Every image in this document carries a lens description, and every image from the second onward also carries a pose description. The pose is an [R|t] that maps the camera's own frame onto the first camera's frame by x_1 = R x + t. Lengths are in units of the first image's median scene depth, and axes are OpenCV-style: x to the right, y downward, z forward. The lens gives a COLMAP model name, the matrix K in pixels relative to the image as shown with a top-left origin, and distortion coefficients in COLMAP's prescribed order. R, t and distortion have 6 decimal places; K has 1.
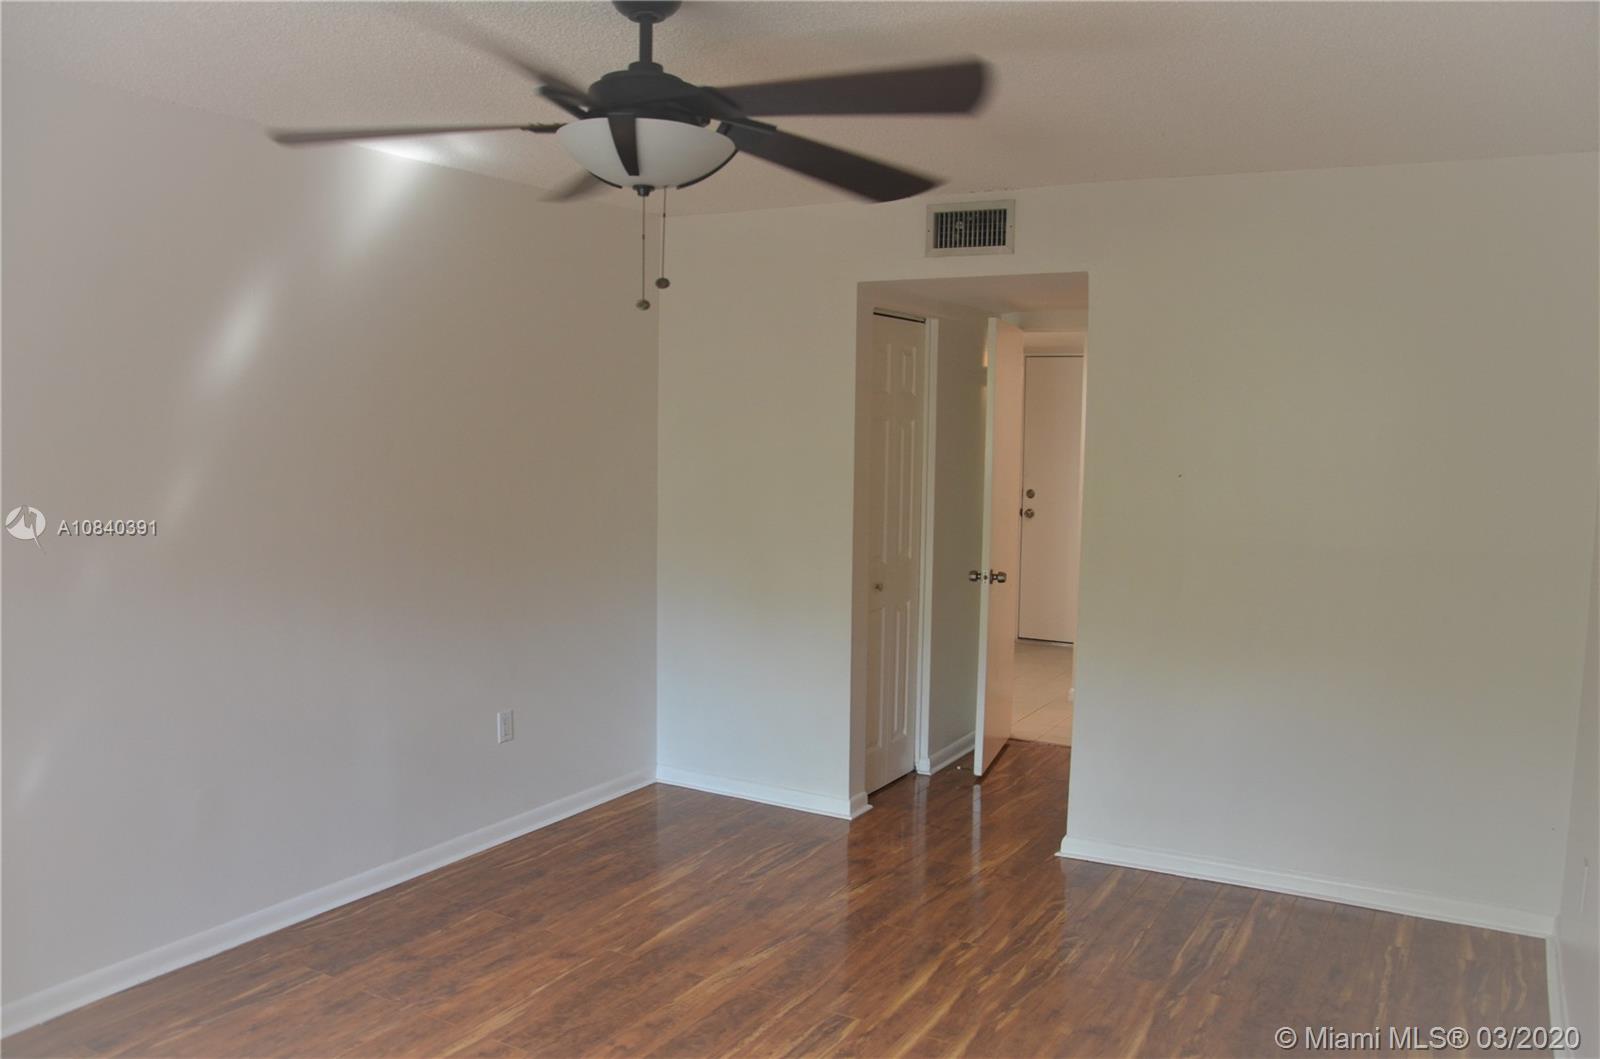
lens RADIAL K [[1248.8, 0, 801.2], [0, 1248.8, 534.8], [0, 0, 1]] dist [-0.134058, 0.066360]
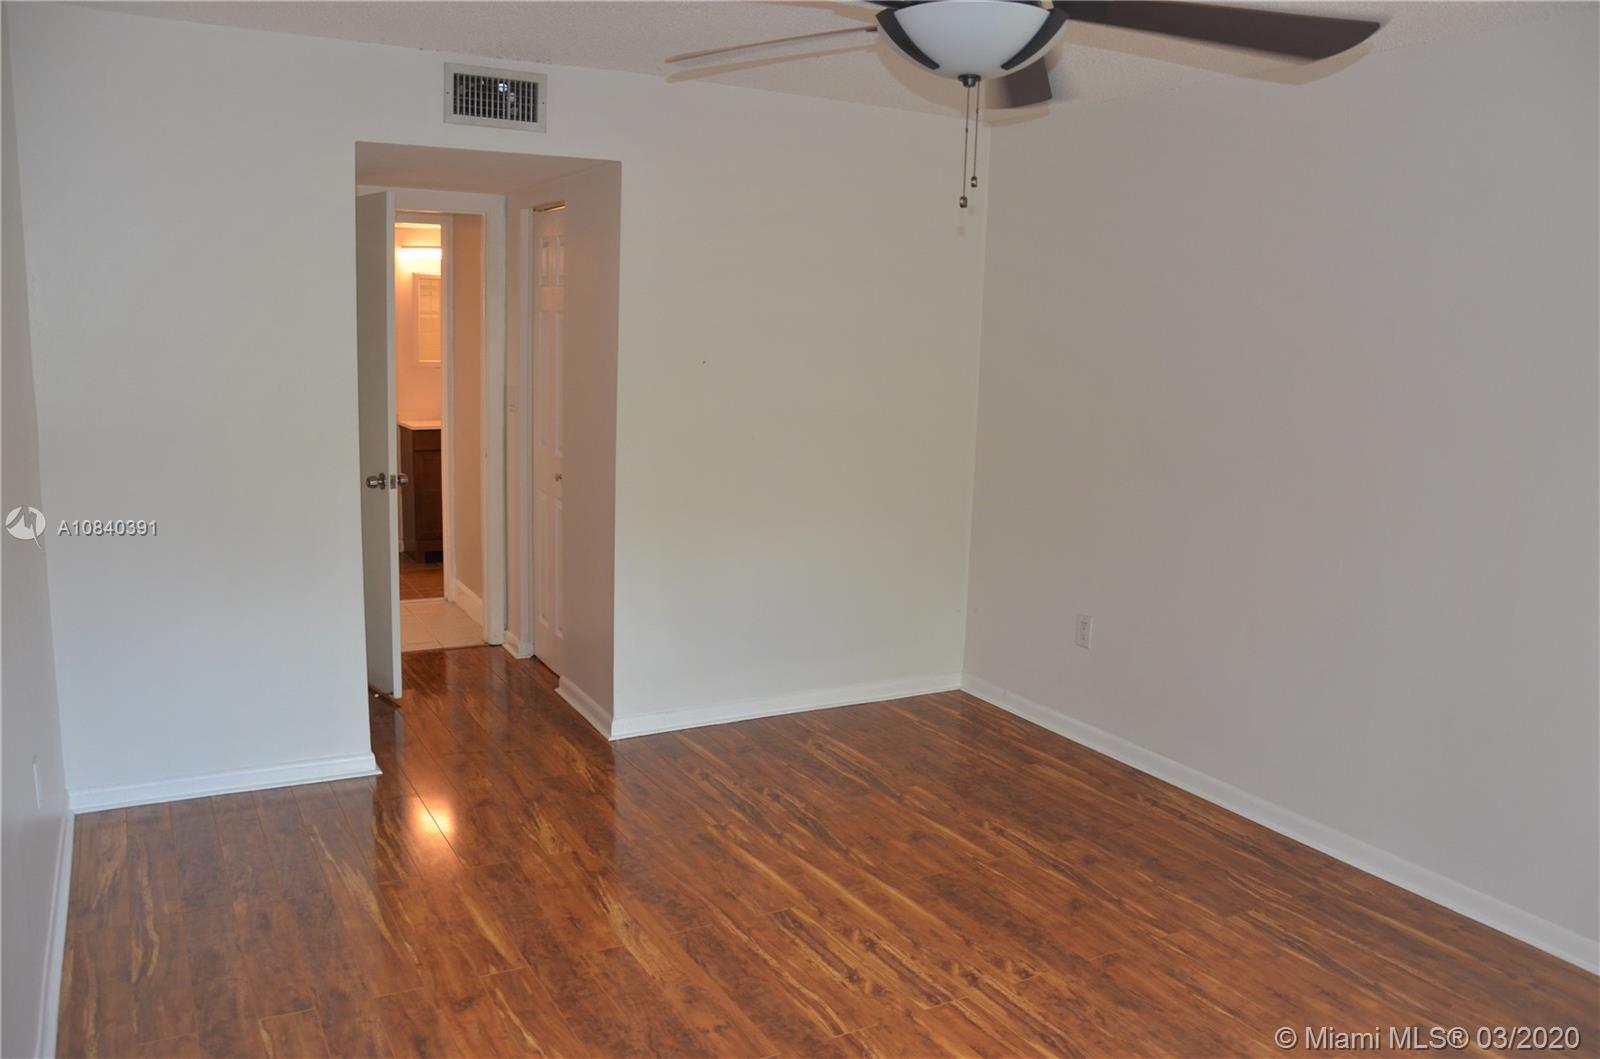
lens RADIAL K [[1248.8, 0, 842.6], [0, 1248.8, 532.8], [0, 0, 1]] dist [-0.134058, 0.066360]
pose [[0.497392, -0.141870, 0.855847, -0.656213], [0.055126, 0.989713, 0.132023, -0.041327], [-0.865773, -0.018488, 0.500096, 0.386148]]
